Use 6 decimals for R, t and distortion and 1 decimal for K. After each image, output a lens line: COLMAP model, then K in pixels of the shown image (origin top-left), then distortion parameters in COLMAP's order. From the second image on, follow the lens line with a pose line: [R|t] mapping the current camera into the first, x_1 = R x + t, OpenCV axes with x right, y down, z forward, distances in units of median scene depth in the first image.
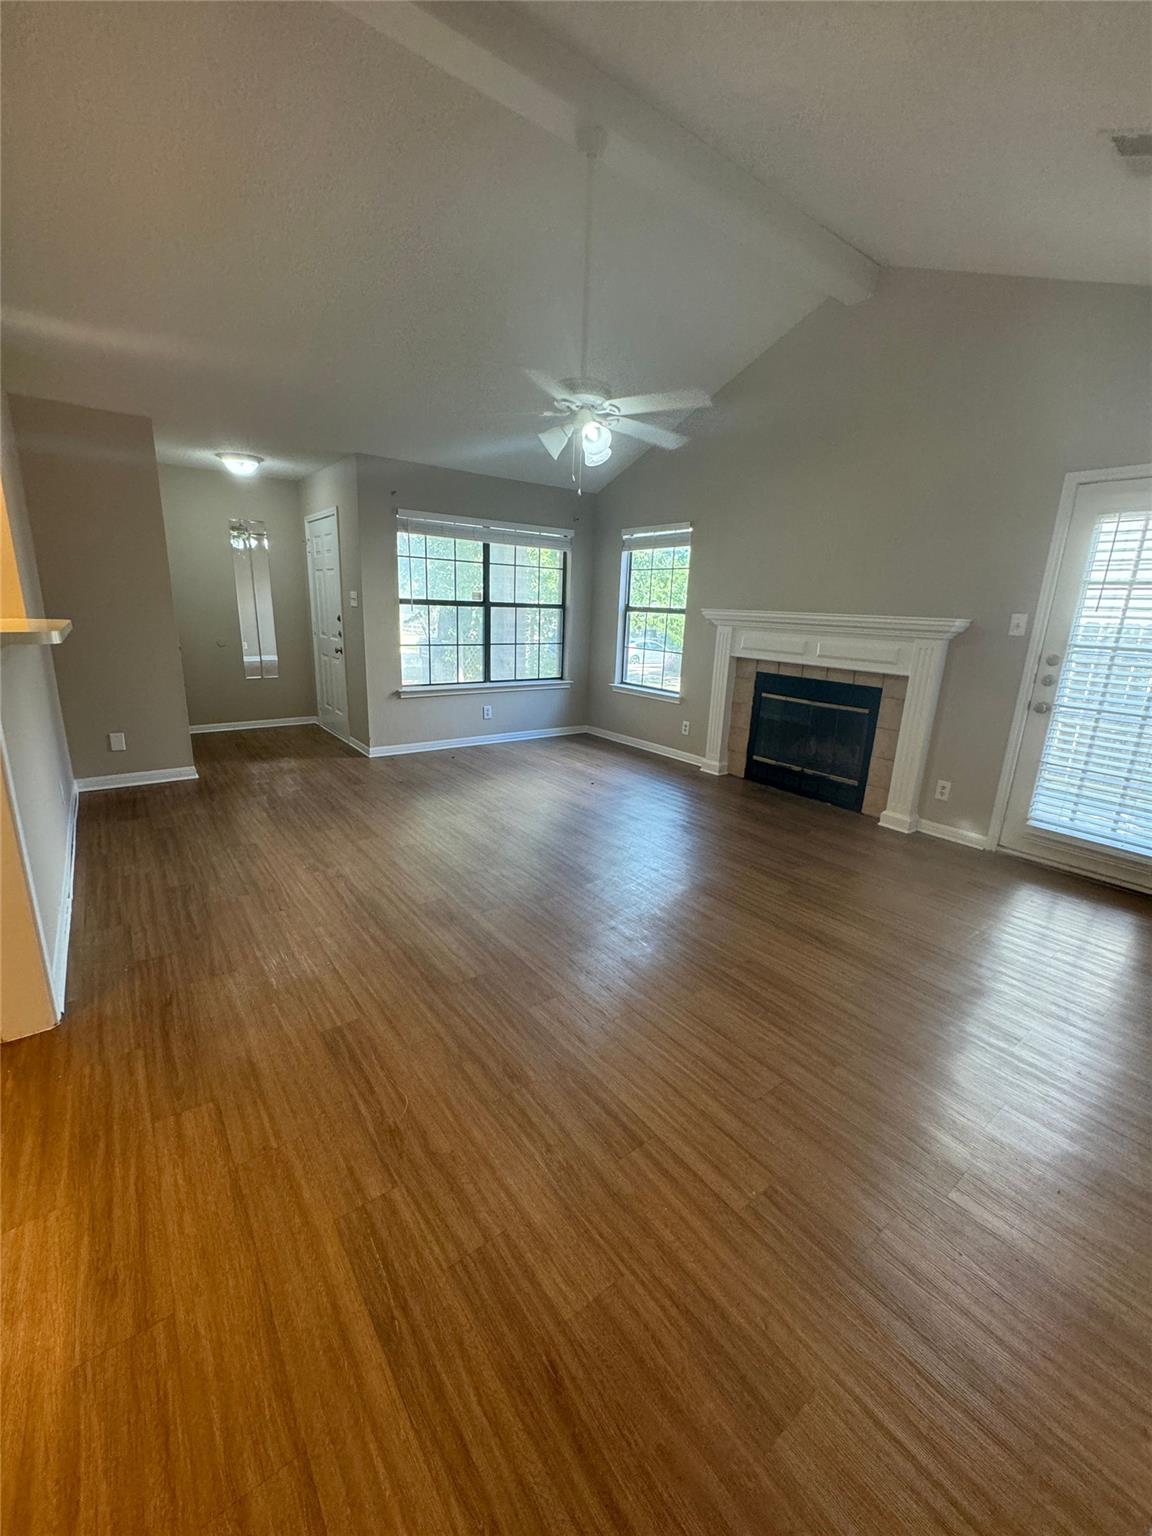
lens RADIAL K [[615.5, 0, 576.0], [0, 615.5, 768.0], [0, 0, 1]] dist [-0.006070, 0.000146]
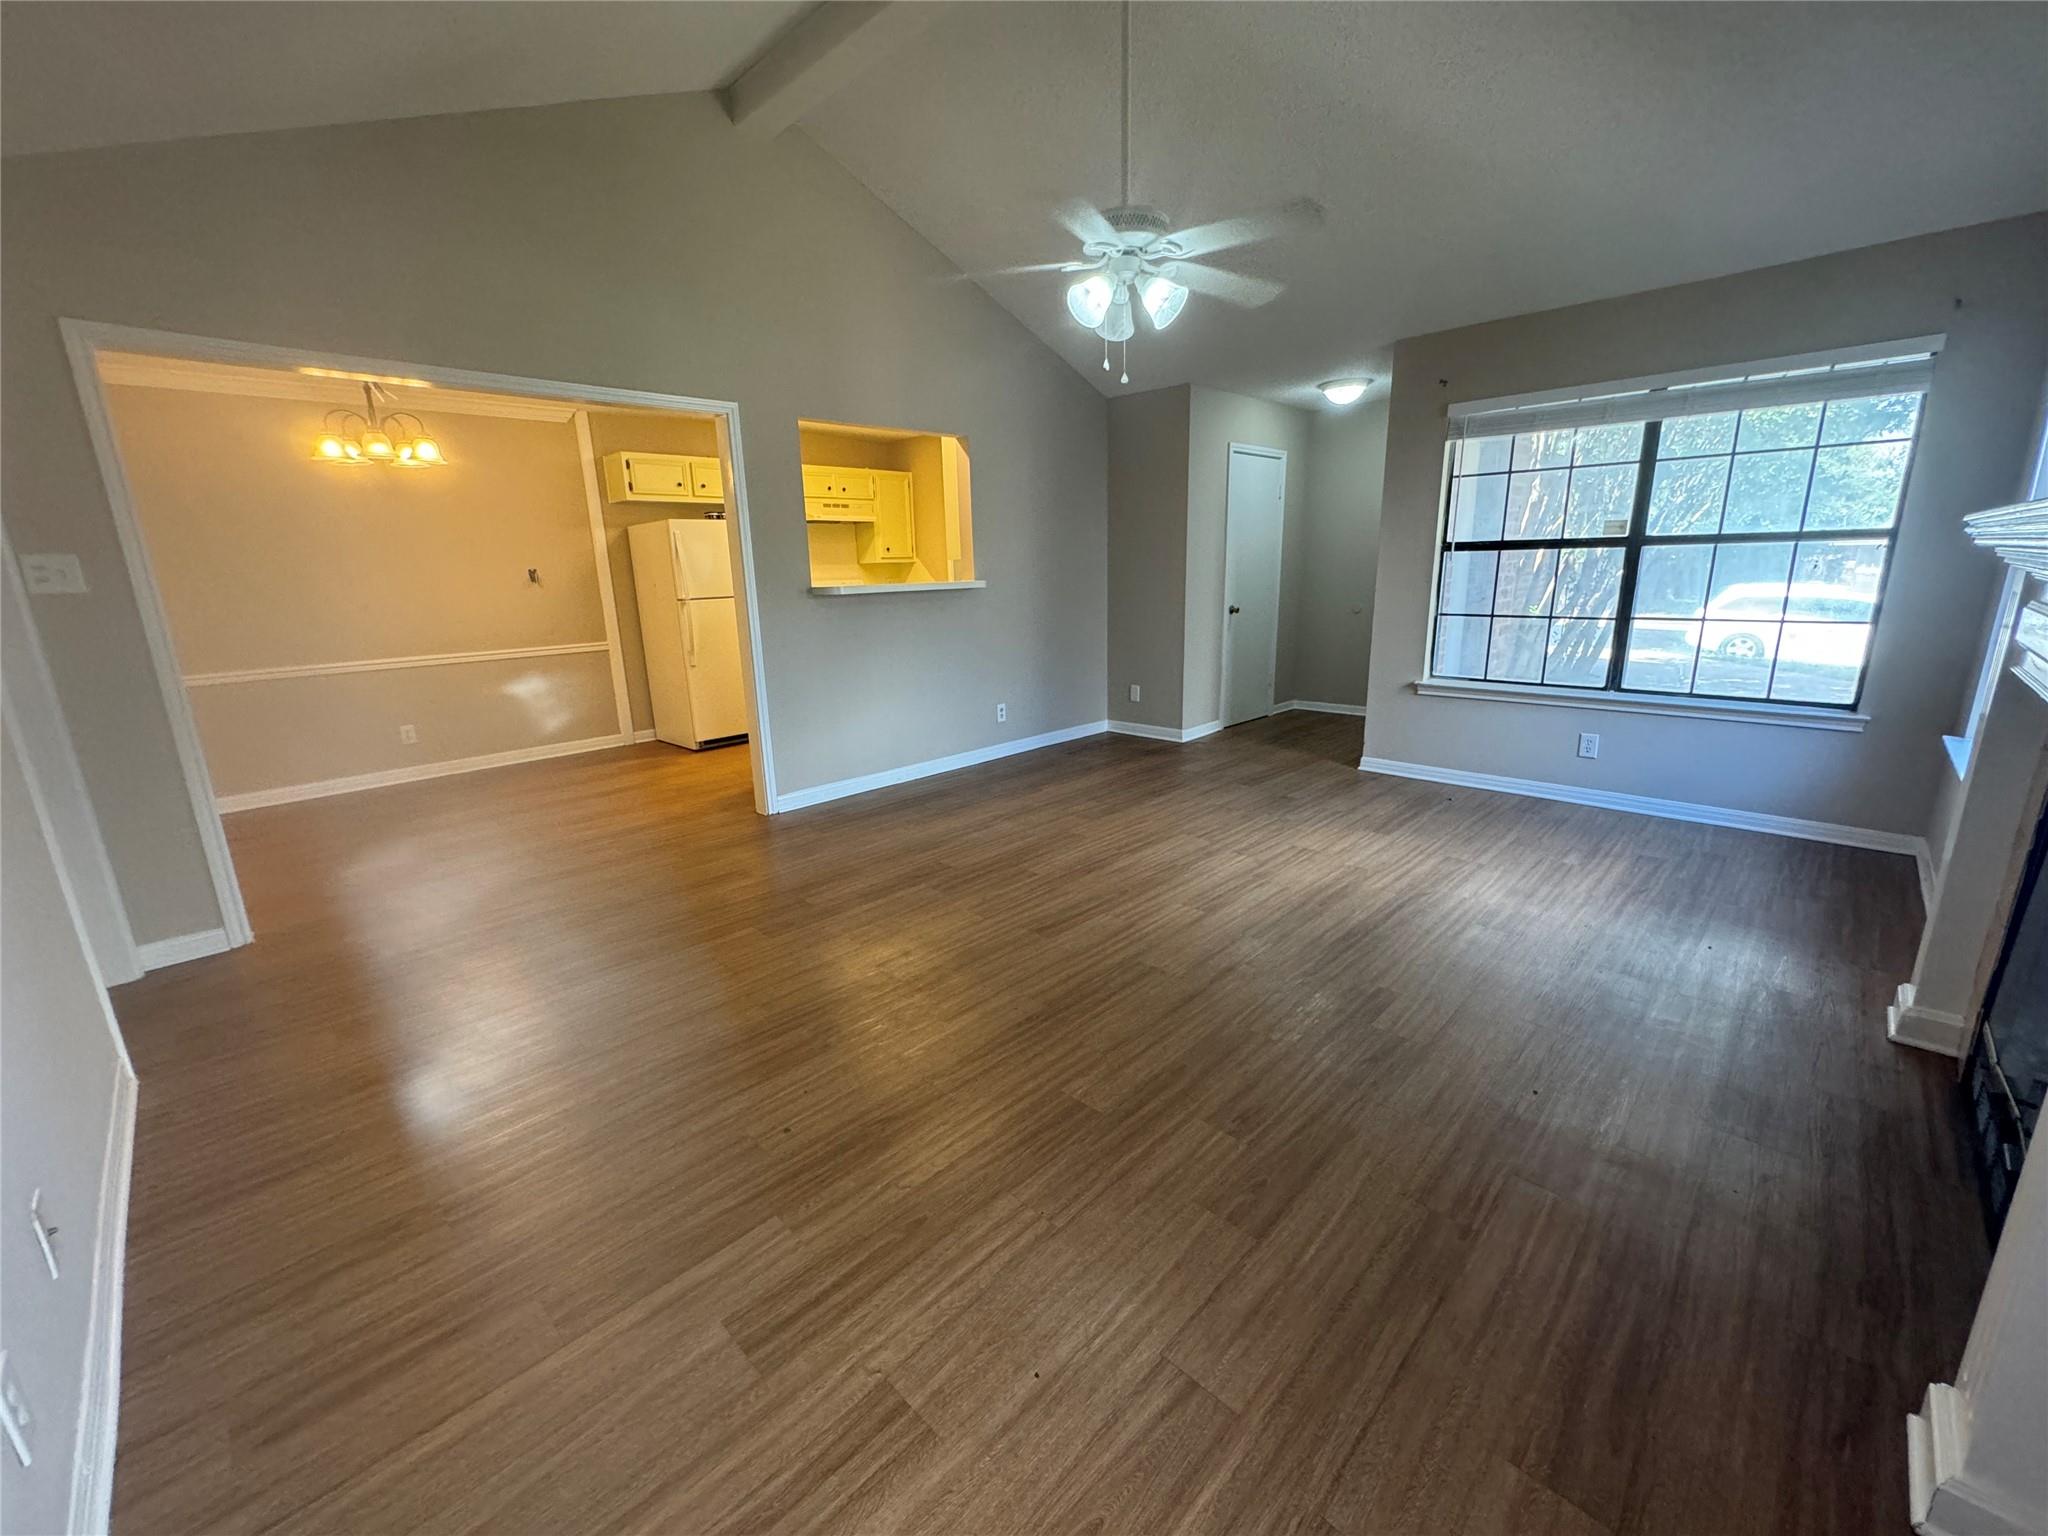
lens RADIAL K [[820.7, 0, 1022.1], [0, 820.7, 770.7], [0, 0, 1]] dist [-0.006070, 0.000146]
pose [[0.141674, 0.203747, -0.968718, 0.630043], [-0.220956, 0.960409, 0.169685, -0.107341], [0.964939, 0.190004, 0.181084, 0.533817]]
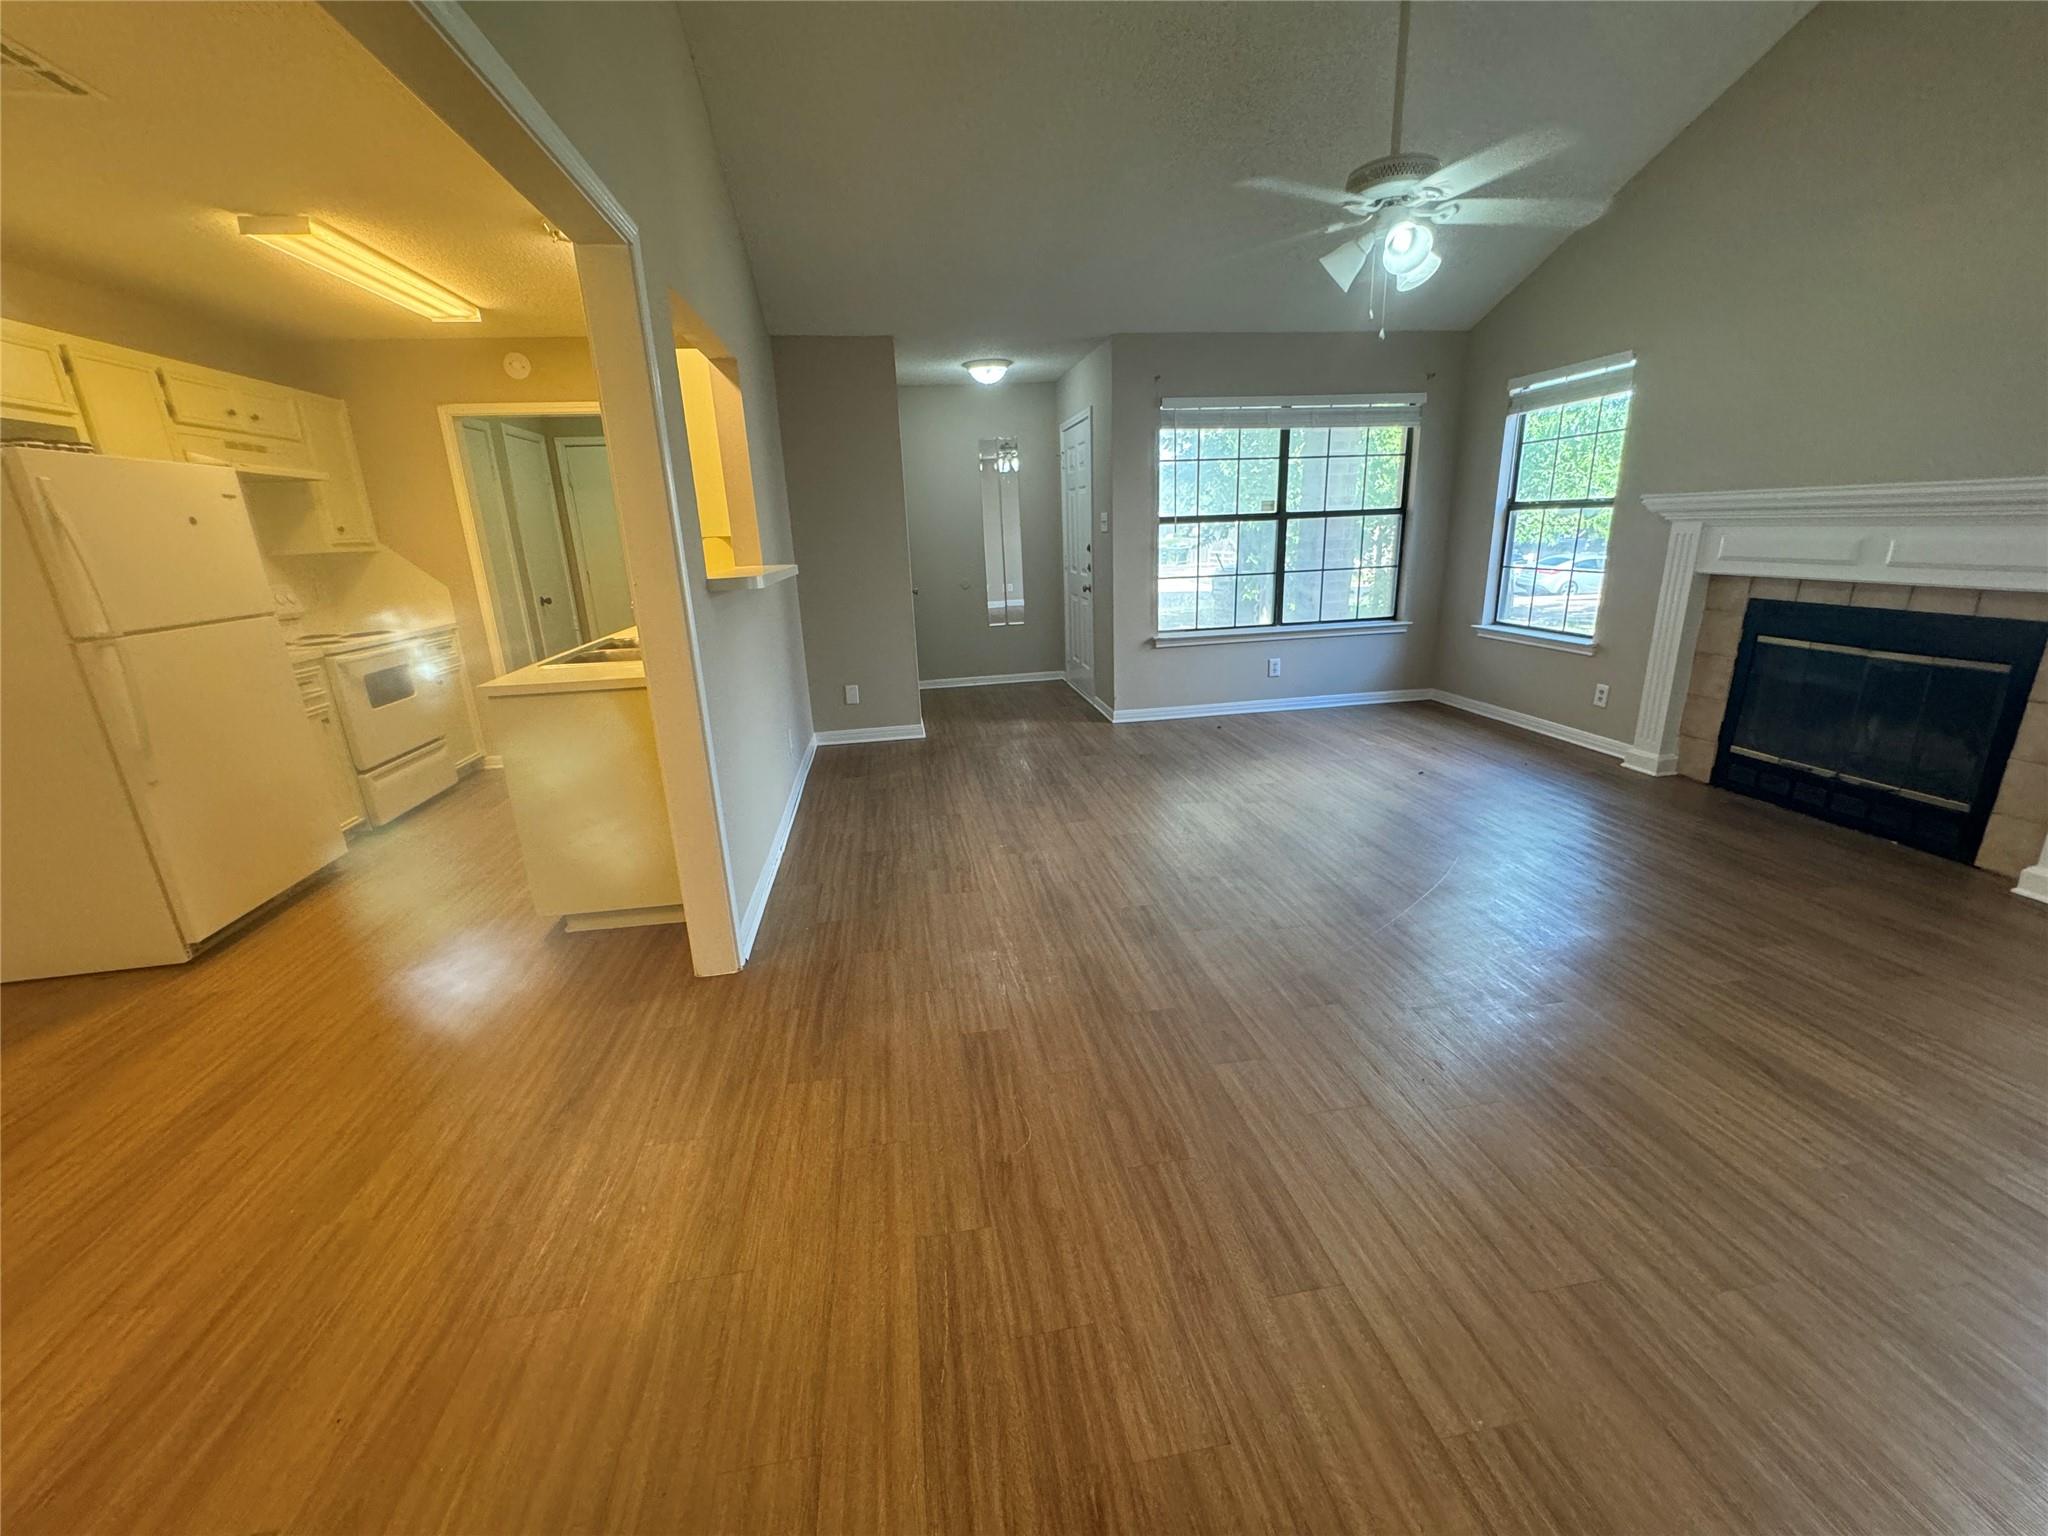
lens RADIAL K [[820.2, 0, 1020.3], [0, 820.2, 769.3], [0, 0, 1]] dist [-0.007582, 0.000035]
pose [[0.879011, 0.065800, -0.472240, 0.073242], [-0.051545, 0.997741, 0.043078, 0.003761], [0.474008, -0.013524, 0.880417, 0.015628]]
